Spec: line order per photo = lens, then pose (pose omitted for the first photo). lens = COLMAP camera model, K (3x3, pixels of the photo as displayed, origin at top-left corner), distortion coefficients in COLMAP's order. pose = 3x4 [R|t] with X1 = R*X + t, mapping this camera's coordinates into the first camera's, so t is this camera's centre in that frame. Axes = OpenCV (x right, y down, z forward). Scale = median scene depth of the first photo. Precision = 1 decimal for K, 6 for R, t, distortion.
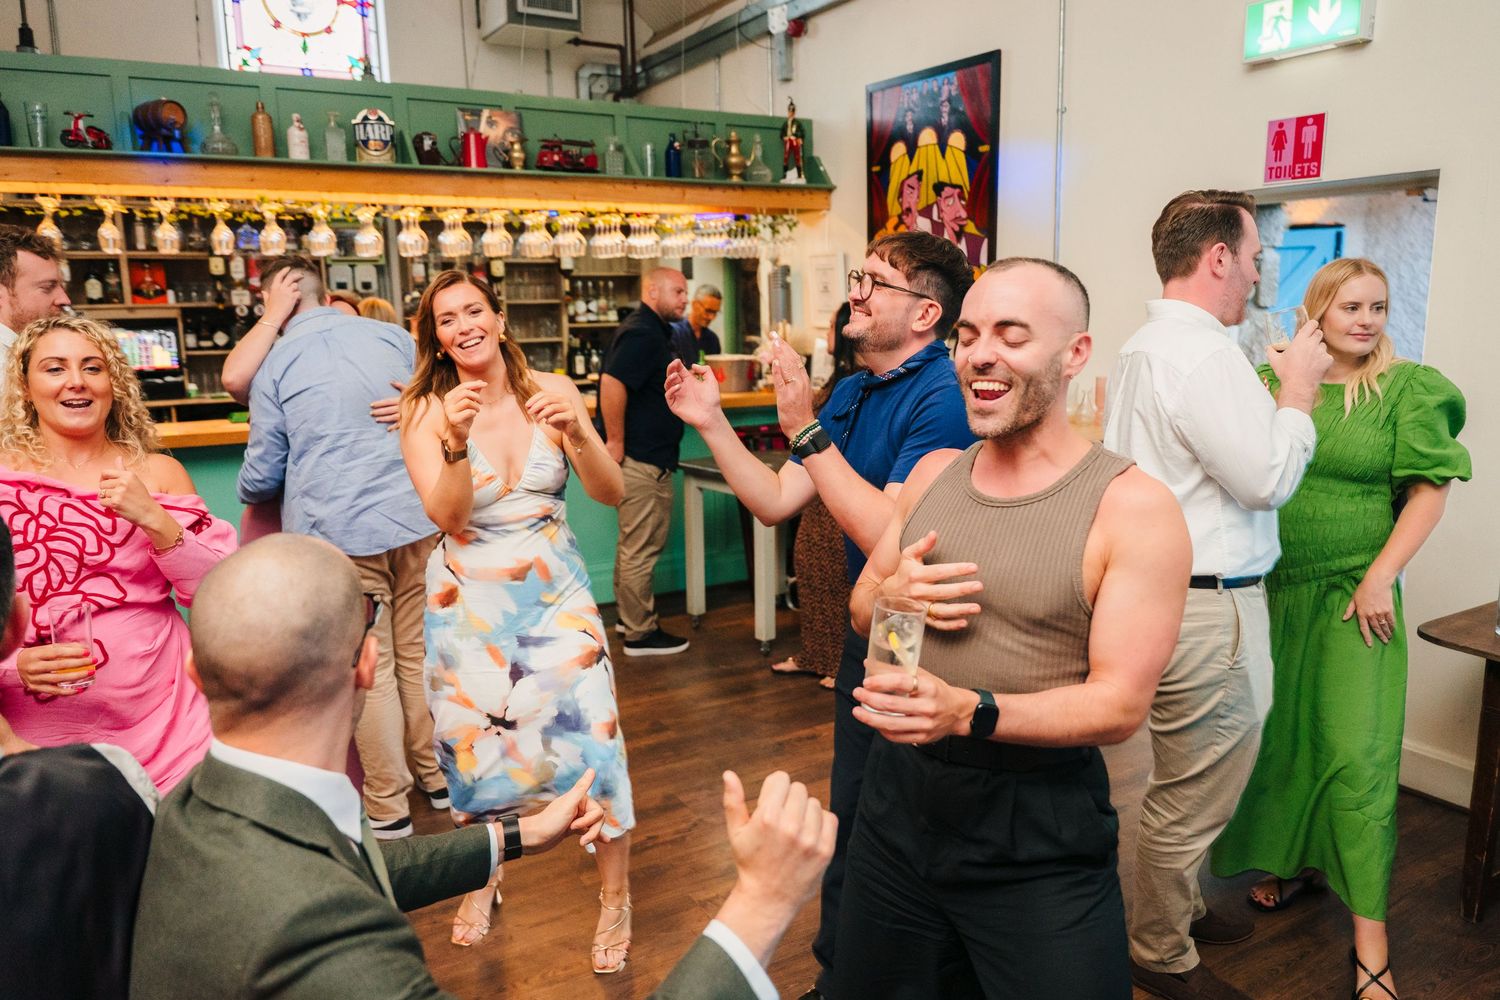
lens RADIAL K [[1053.0, 0, 750.0], [0, 1053.0, 500.0], [0, 0, 1]] dist [0.030242, -0.003021]
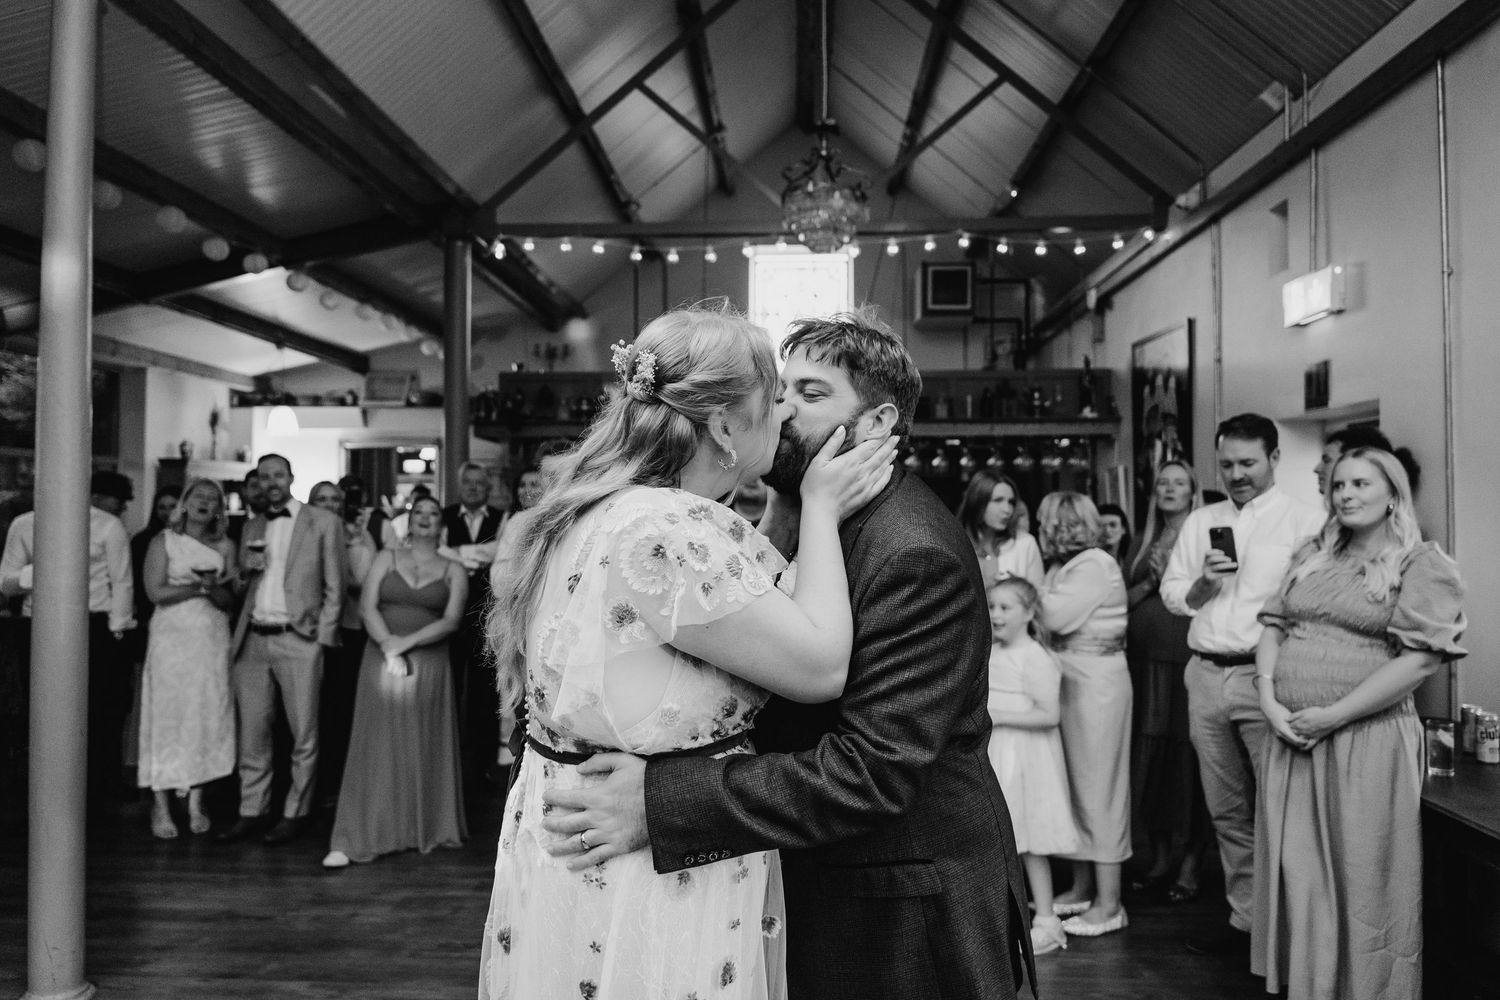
lens RADIAL K [[1053.0, 0, 750.0], [0, 1053.0, 500.0], [0, 0, 1]] dist [0.030242, -0.003021]
pose [[0.845088, -0.005976, -0.534593, 0.470636], [-0.104764, 0.978700, -0.176551, 0.092806], [0.524262, 0.205207, 0.826462, -0.341753]]
